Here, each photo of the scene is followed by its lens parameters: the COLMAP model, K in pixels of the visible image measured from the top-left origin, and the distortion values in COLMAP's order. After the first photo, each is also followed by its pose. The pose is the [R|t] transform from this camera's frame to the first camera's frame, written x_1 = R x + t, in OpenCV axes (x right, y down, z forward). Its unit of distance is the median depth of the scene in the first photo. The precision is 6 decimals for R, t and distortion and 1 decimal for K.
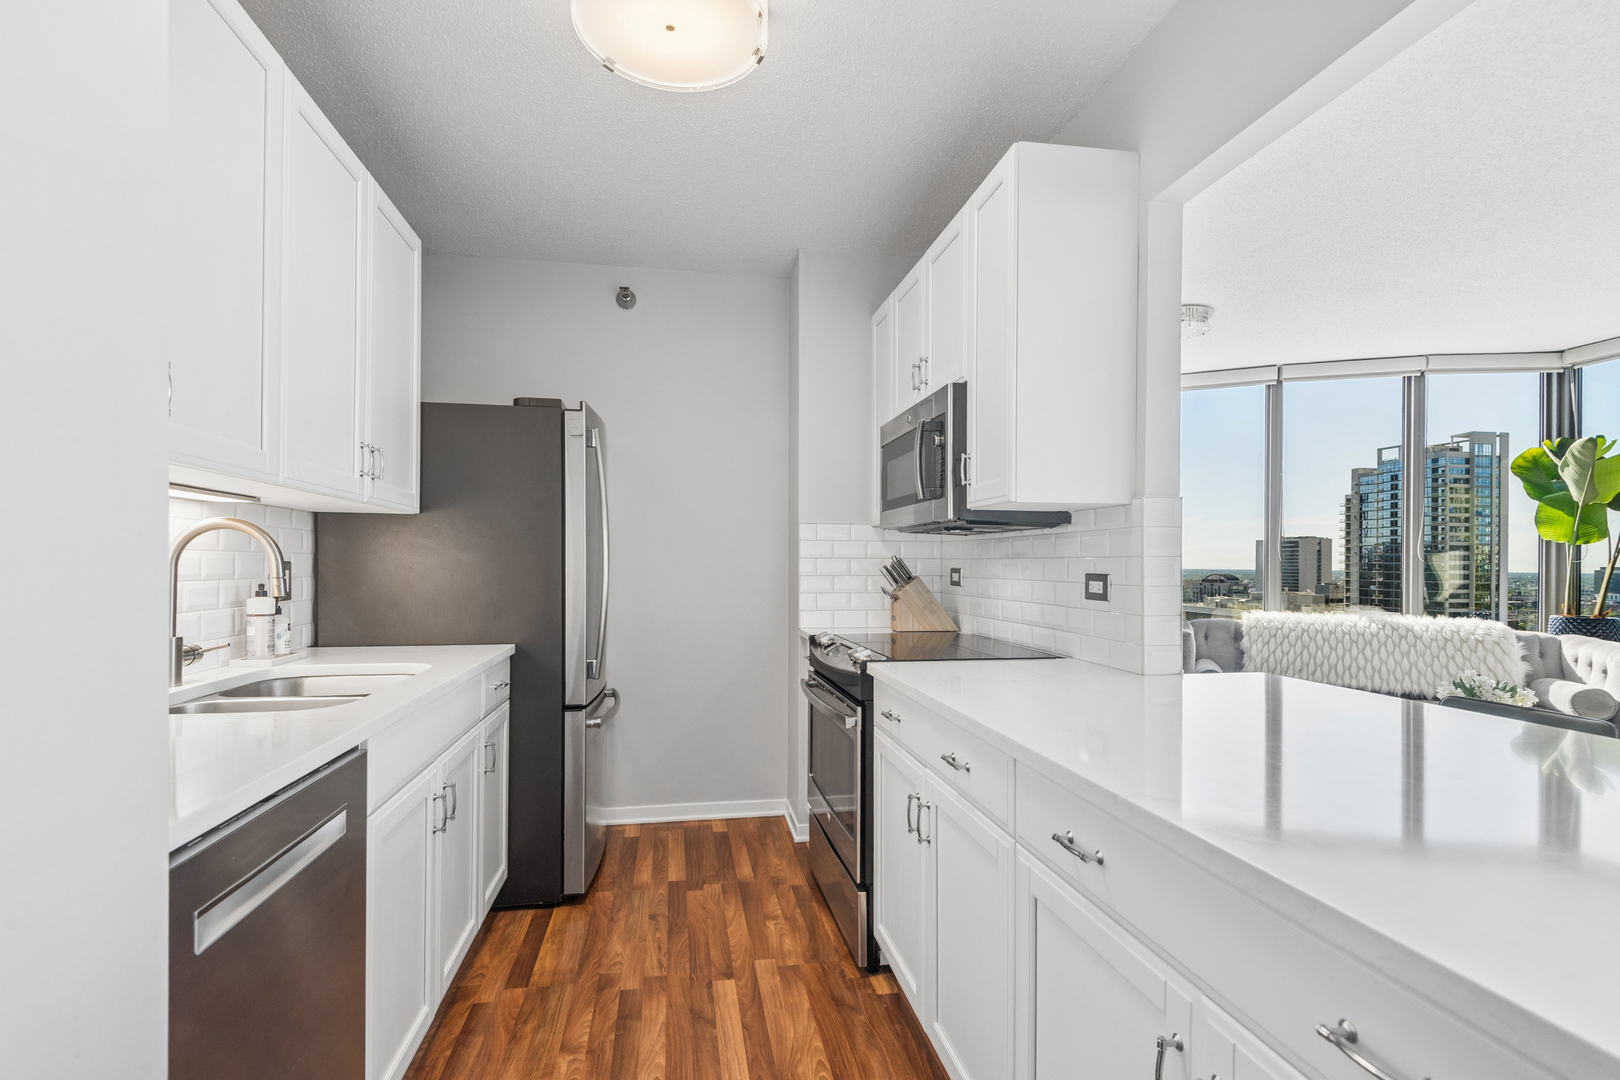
lens RADIAL K [[773.0, 0, 784.9], [0, 773.0, 561.5], [0, 0, 1]] dist [0.037987, -0.022248]
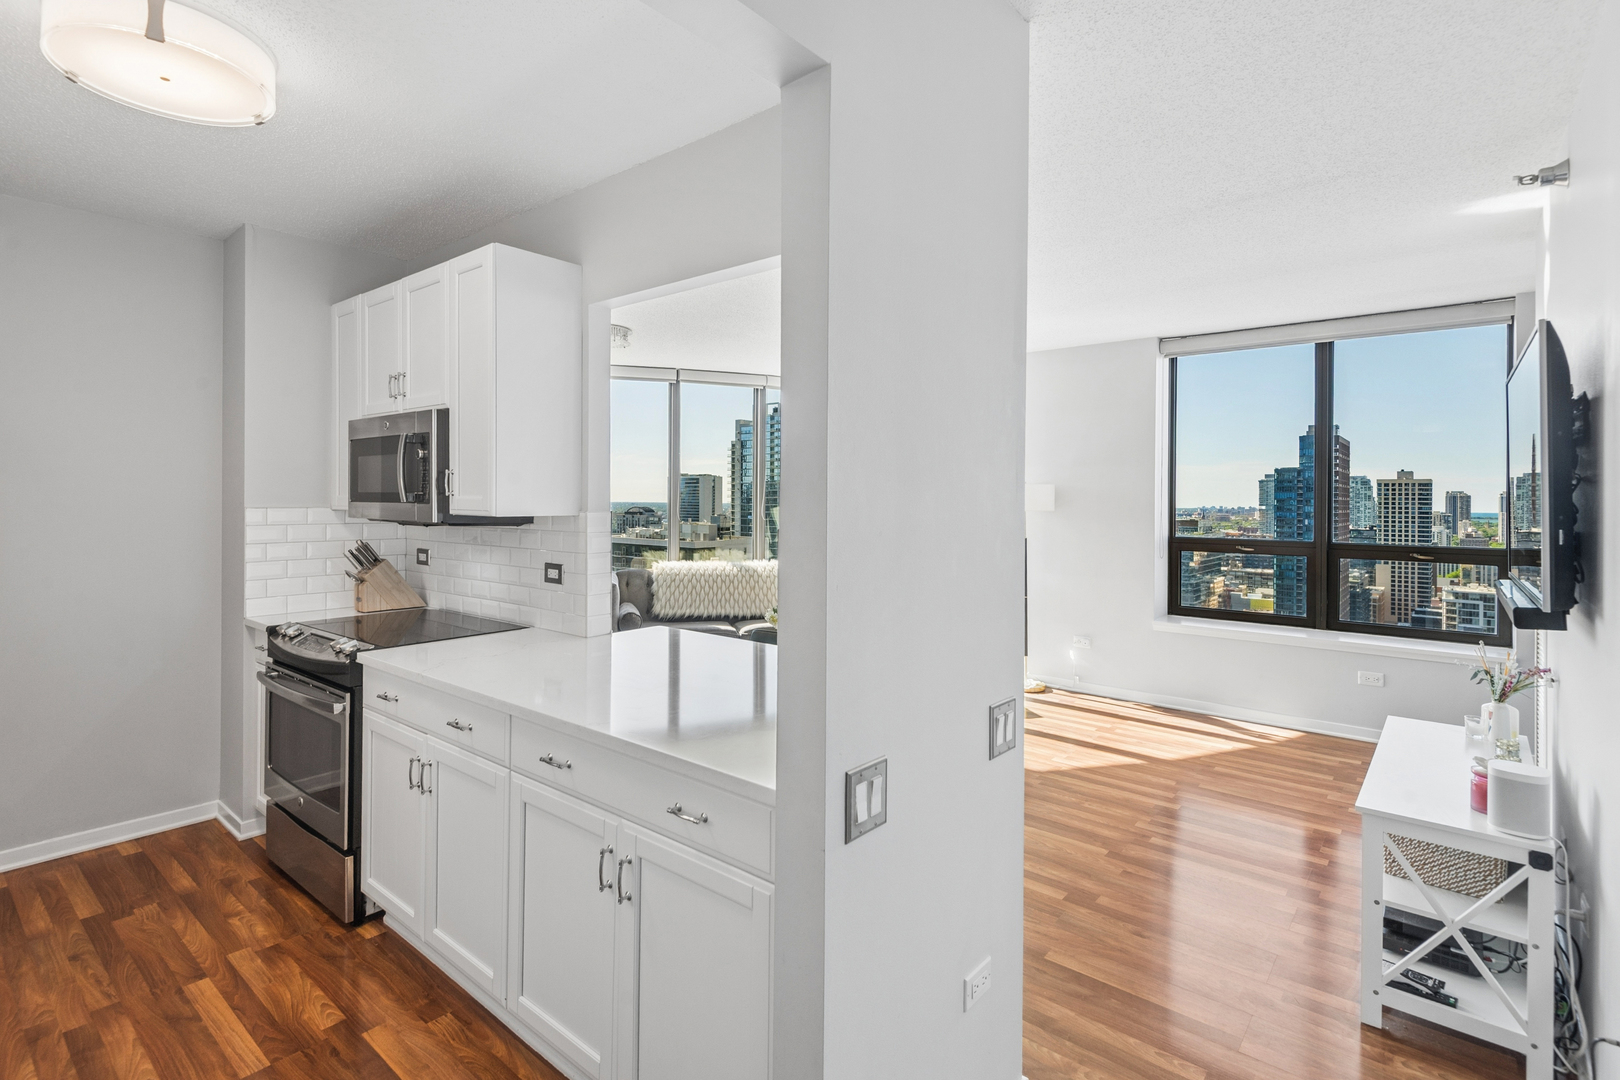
lens RADIAL K [[798.7, 0, 812.0], [0, 798.7, 502.9], [0, 0, 1]] dist [0.024740, -0.013075]
pose [[0.751230, -0.003016, 0.660033, -0.123350], [-0.004186, 0.999948, 0.009333, -0.074285], [-0.660027, -0.009774, 0.751179, -0.231408]]
